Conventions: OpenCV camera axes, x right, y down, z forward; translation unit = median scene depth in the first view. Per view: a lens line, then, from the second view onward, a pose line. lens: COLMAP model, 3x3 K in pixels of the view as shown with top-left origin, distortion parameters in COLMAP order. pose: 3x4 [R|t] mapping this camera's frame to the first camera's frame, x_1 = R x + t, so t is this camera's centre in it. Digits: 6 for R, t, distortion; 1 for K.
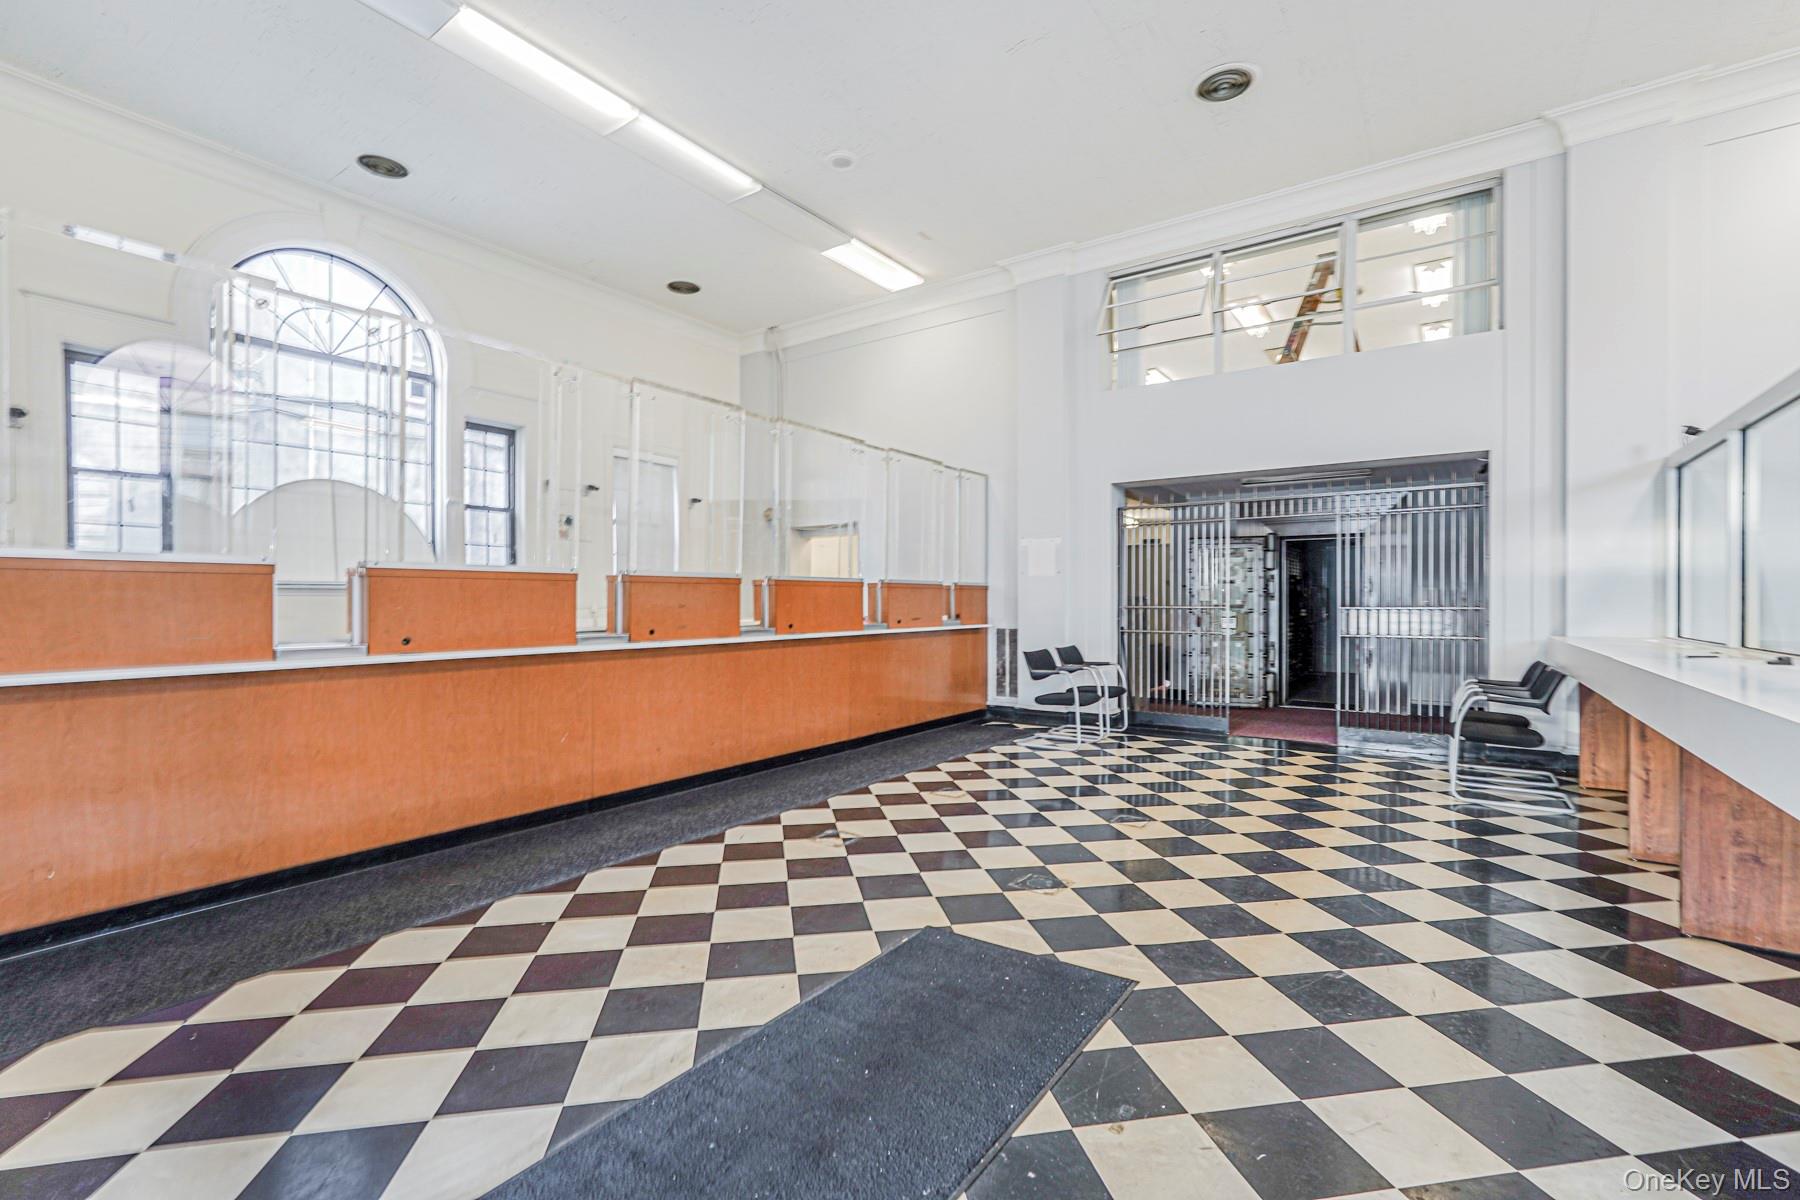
lens RADIAL K [[820.0, 0, 897.1], [0, 820.0, 586.7], [0, 0, 1]] dist [0.040582, 0.000025]
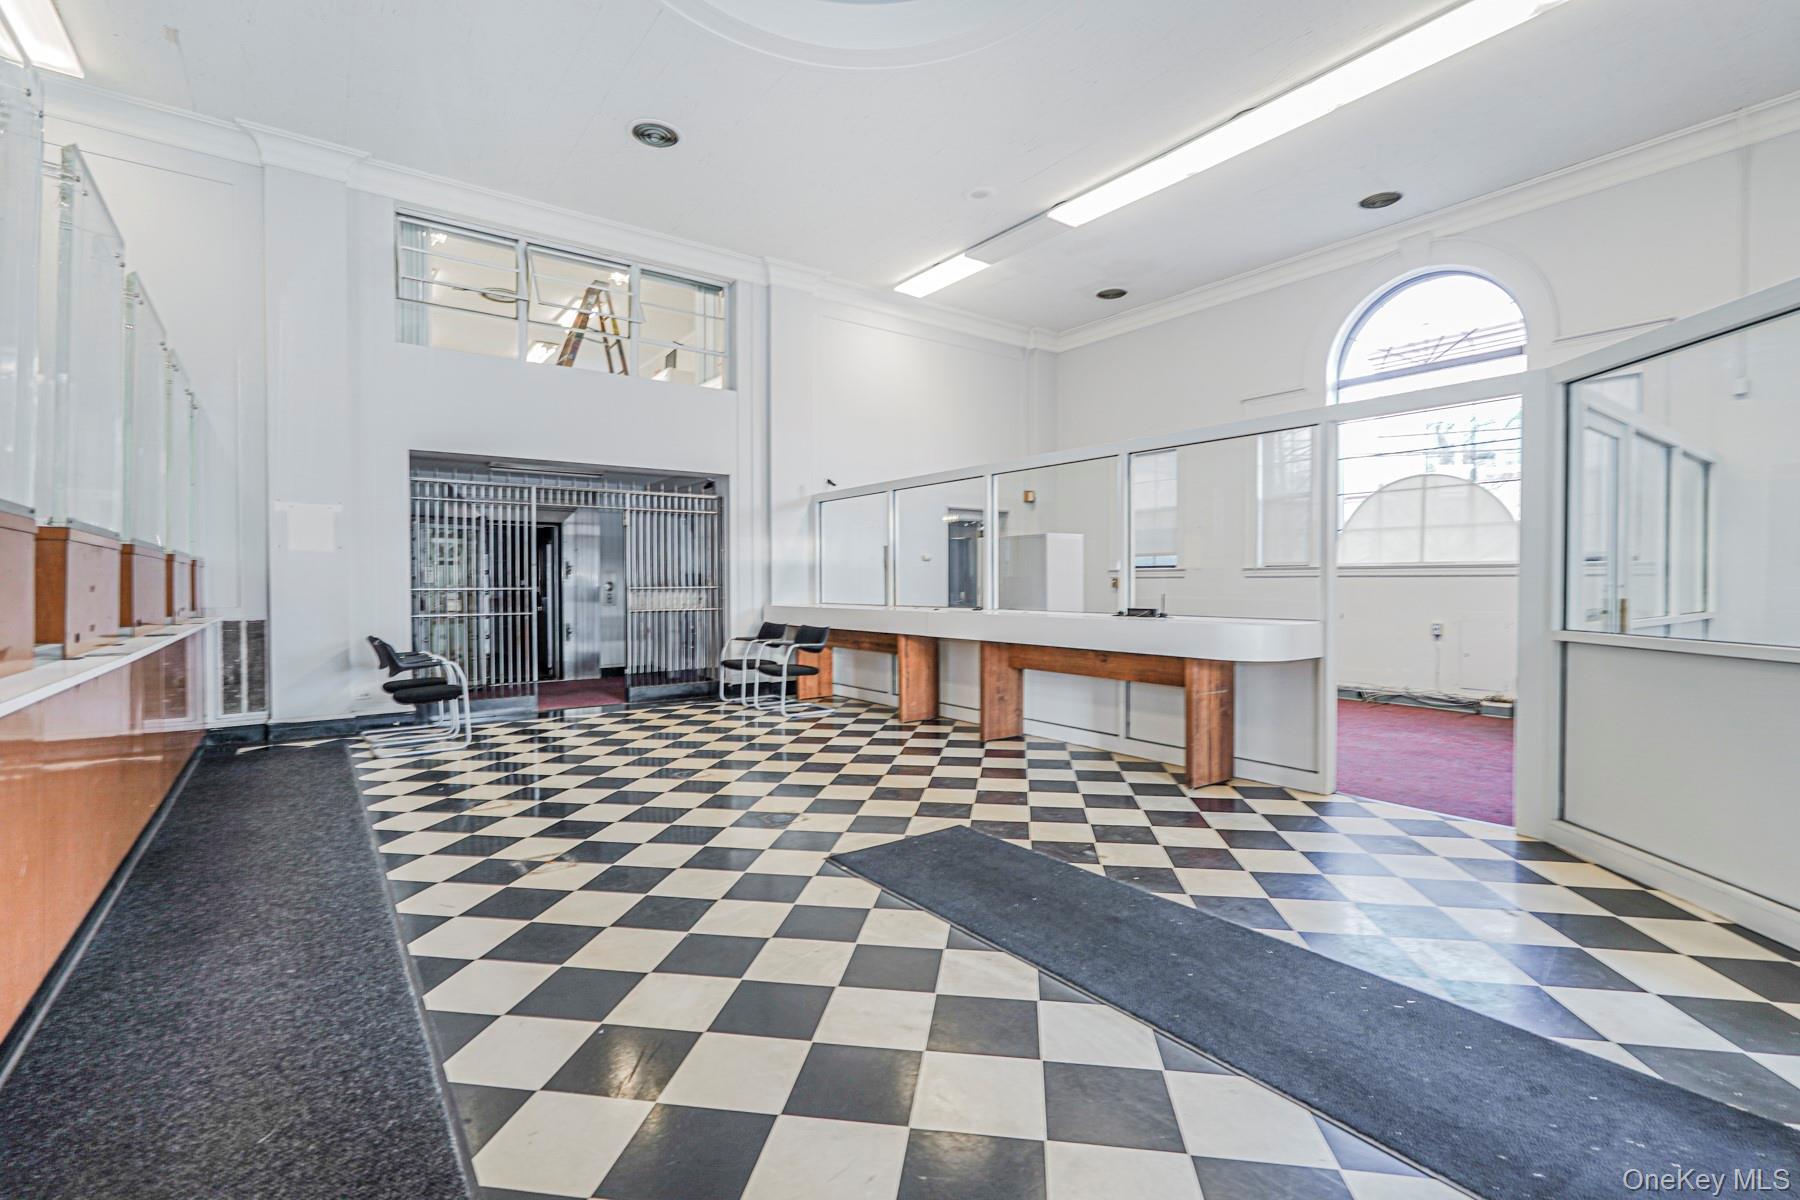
lens RADIAL K [[815.5, 0, 900.0], [0, 815.5, 600.0], [0, 0, 1]] dist [-0.000675, 0.000068]
pose [[0.326393, -0.020216, 0.945018, -0.458454], [-0.008861, 0.999662, 0.024445, 0.011475], [-0.945193, -0.016353, 0.326104, 0.249512]]
